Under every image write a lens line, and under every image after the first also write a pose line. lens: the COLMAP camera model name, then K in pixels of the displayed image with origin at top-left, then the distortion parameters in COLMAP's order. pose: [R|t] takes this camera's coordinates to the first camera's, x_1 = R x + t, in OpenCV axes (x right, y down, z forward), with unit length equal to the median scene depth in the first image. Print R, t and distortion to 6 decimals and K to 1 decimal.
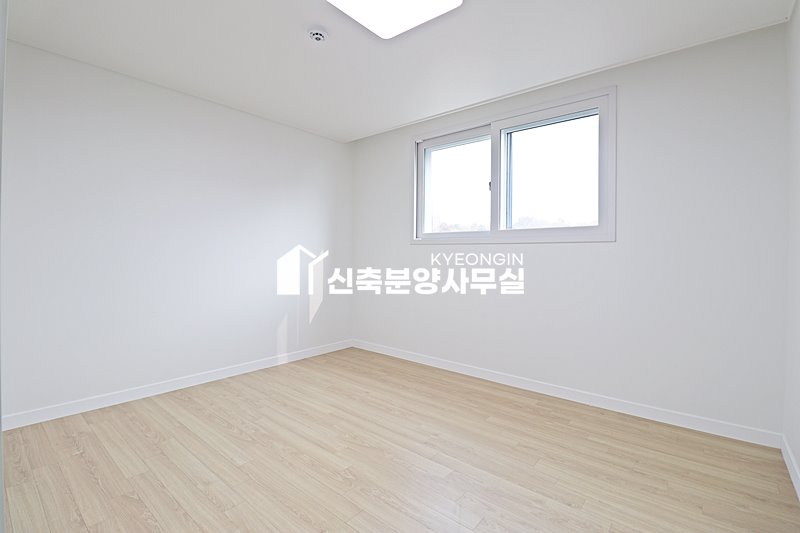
lens RADIAL K [[368.2, 0, 400.5], [0, 368.2, 257.2], [0, 0, 1]] dist [-0.023033, -0.000801]
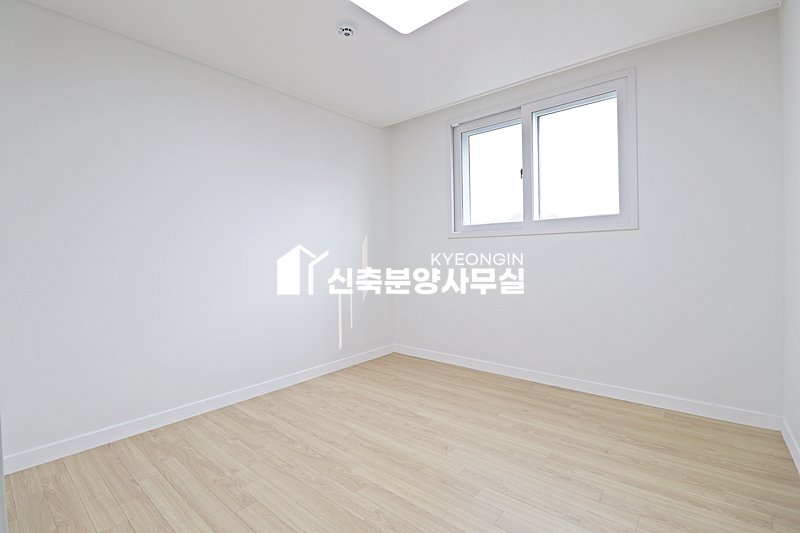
lens RADIAL K [[364.1, 0, 400.2], [0, 364.1, 256.6], [0, 0, 1]] dist [-0.017043, -0.000427]
pose [[0.999371, -0.032118, 0.015019, -0.095117], [0.031974, 0.999441, 0.009743, -0.001193], [-0.015323, -0.009257, 0.999840, 0.081345]]
